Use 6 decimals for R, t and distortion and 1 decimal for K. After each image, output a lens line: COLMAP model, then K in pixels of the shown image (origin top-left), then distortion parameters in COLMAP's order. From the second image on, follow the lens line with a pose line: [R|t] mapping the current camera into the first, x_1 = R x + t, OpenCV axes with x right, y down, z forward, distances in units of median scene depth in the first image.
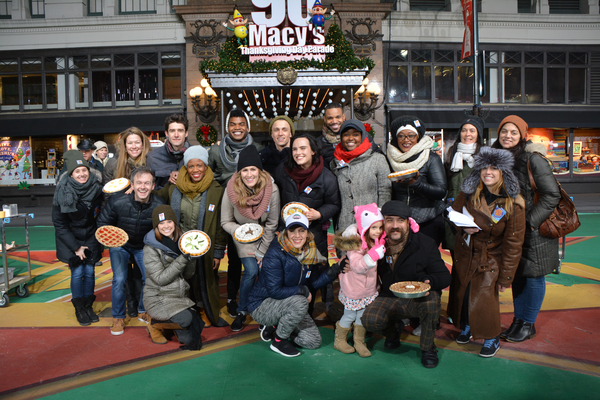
lens RADIAL K [[458.9, 0, 297.1], [0, 458.9, 200.6], [0, 0, 1]] dist [-0.161204, 0.105447]
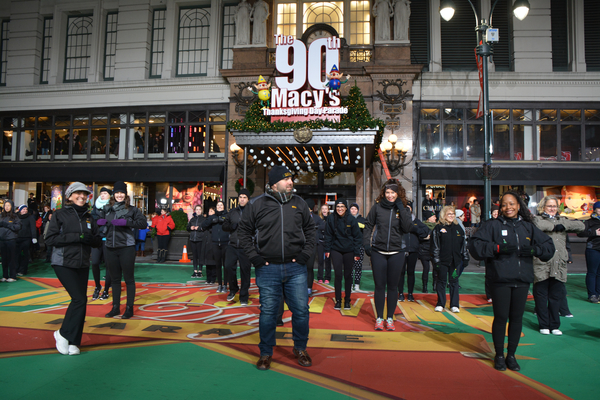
lens RADIAL K [[458.9, 0, 302.4], [0, 458.9, 201.5], [0, 0, 1]] dist [-0.161204, 0.105447]
pose [[0.987342, 0.028207, -0.156077, 0.107766], [-0.045385, 0.993156, -0.107620, 0.001598], [0.151973, 0.113342, 0.981864, -0.043206]]
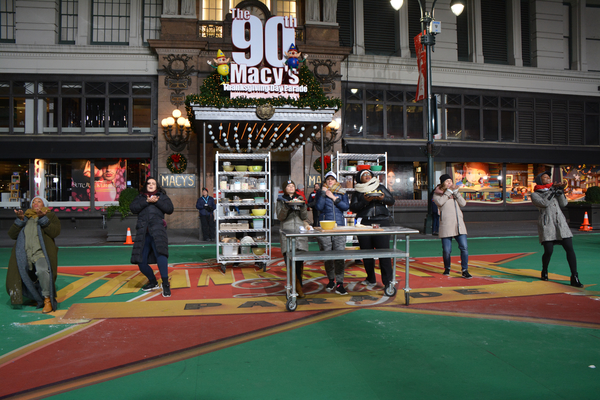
lens RADIAL K [[458.9, 0, 289.9], [0, 458.9, 202.4], [0, 0, 1]] dist [-0.161204, 0.105447]
pose [[0.991510, 0.012601, 0.129417, -0.073407], [-0.004764, 0.998145, -0.060691, 0.008630], [-0.129942, 0.059559, 0.989731, -0.064269]]
